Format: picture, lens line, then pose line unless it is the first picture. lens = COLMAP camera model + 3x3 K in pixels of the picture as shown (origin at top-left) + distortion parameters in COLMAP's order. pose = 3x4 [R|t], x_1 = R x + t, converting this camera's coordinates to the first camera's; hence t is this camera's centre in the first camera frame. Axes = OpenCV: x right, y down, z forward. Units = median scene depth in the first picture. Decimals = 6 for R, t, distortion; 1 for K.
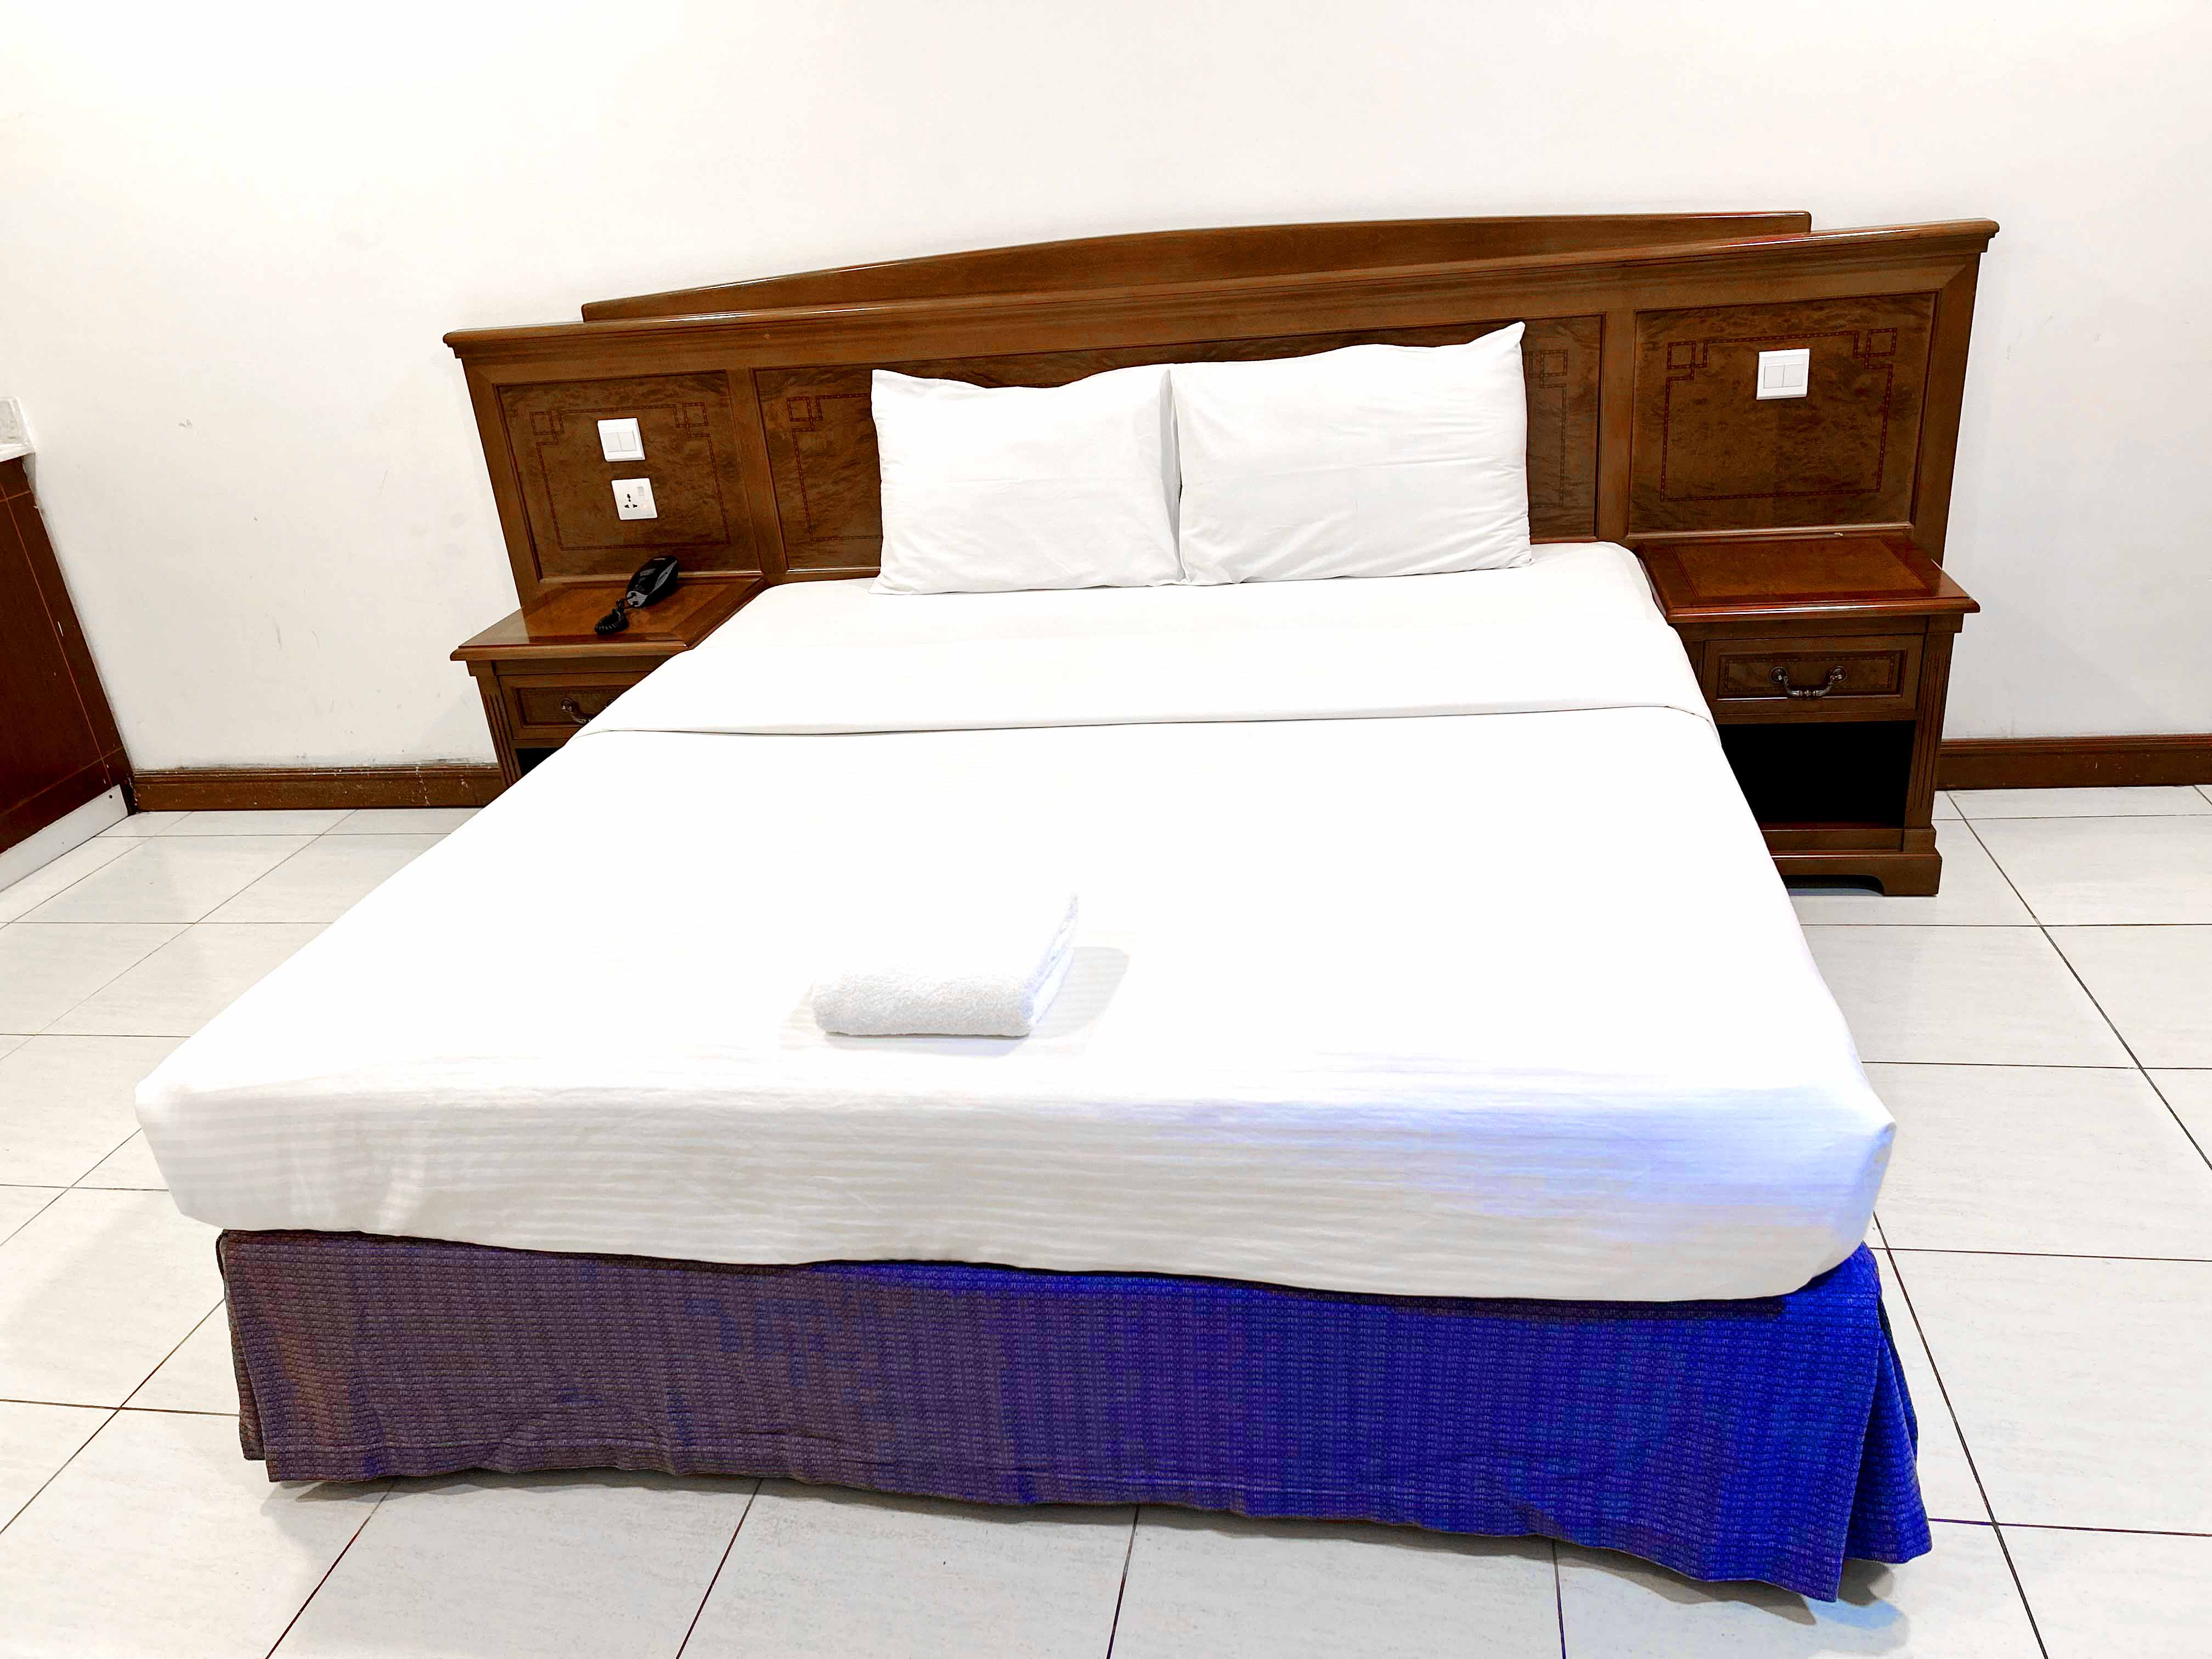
lens RADIAL K [[1651.8, 0, 1116.2], [0, 1651.8, 825.9], [0, 0, 1]] dist [0.103492, -0.195237]
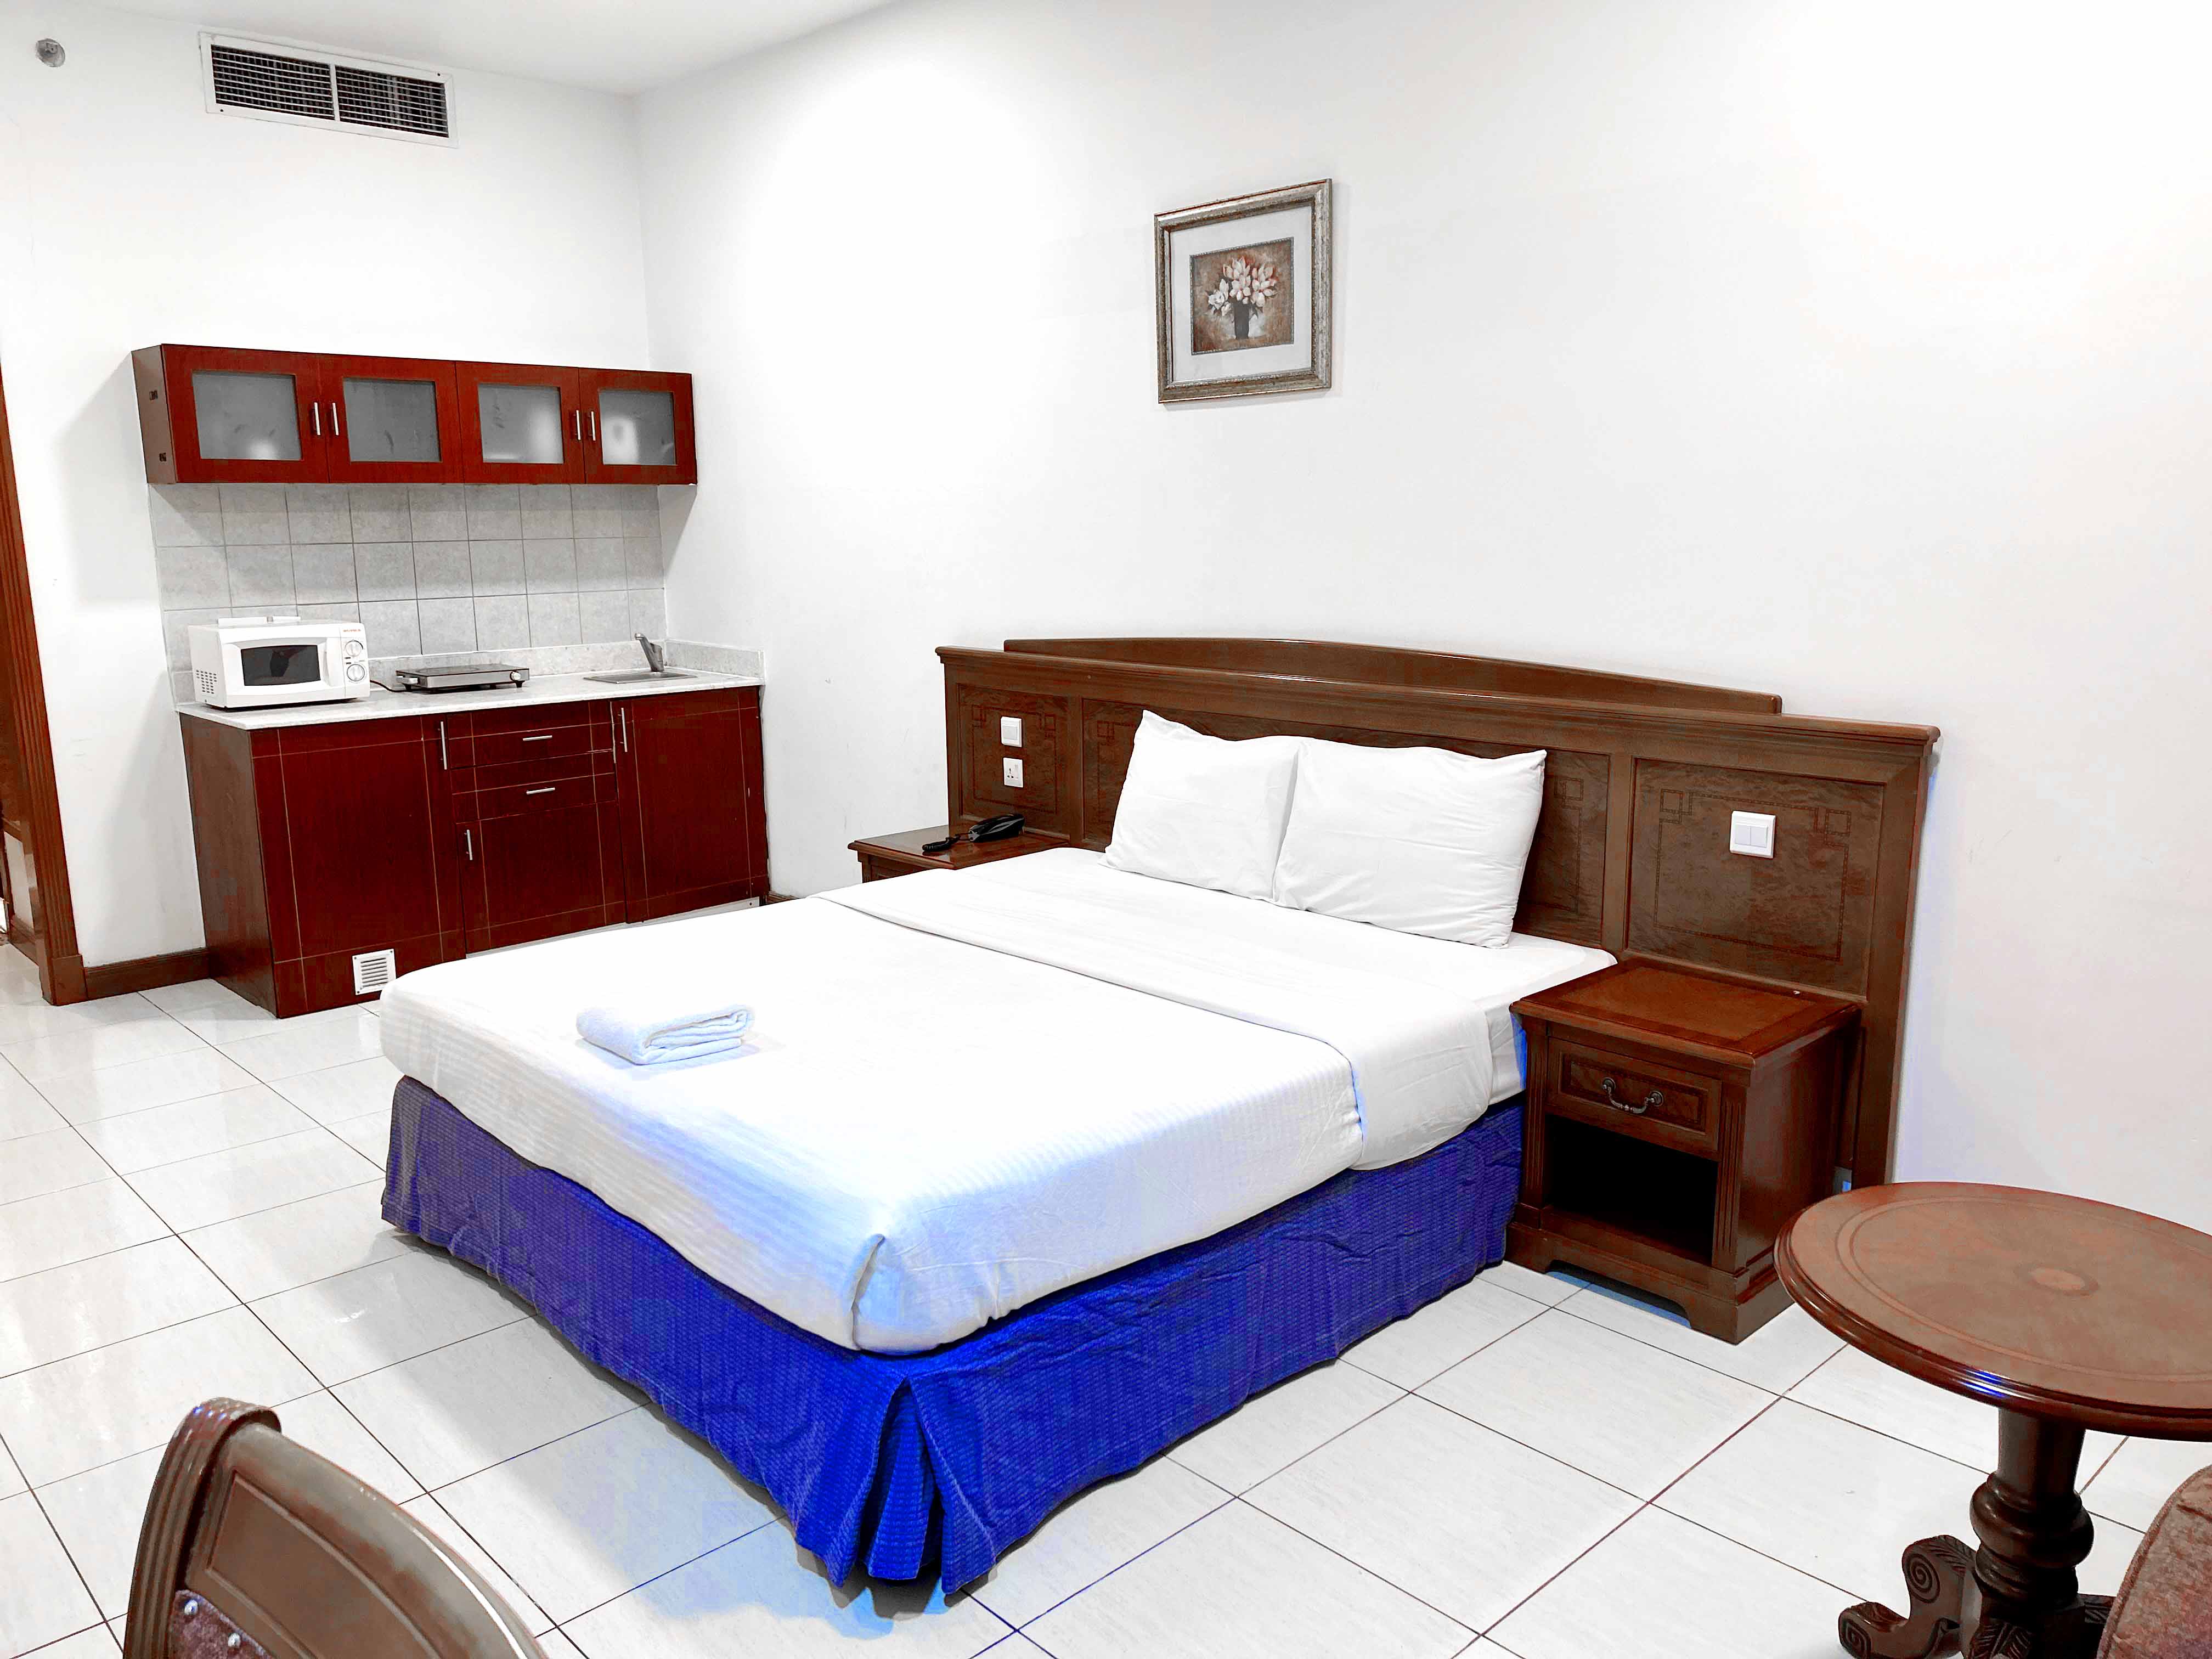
lens RADIAL K [[1651.8, 0, 1116.2], [0, 1651.8, 825.9], [0, 0, 1]] dist [0.103492, -0.195237]
pose [[0.798995, 0.189054, -0.570847, 0.675367], [-0.296804, 0.949589, -0.100940, -0.041342], [0.522987, 0.250080, 0.814828, -0.103882]]
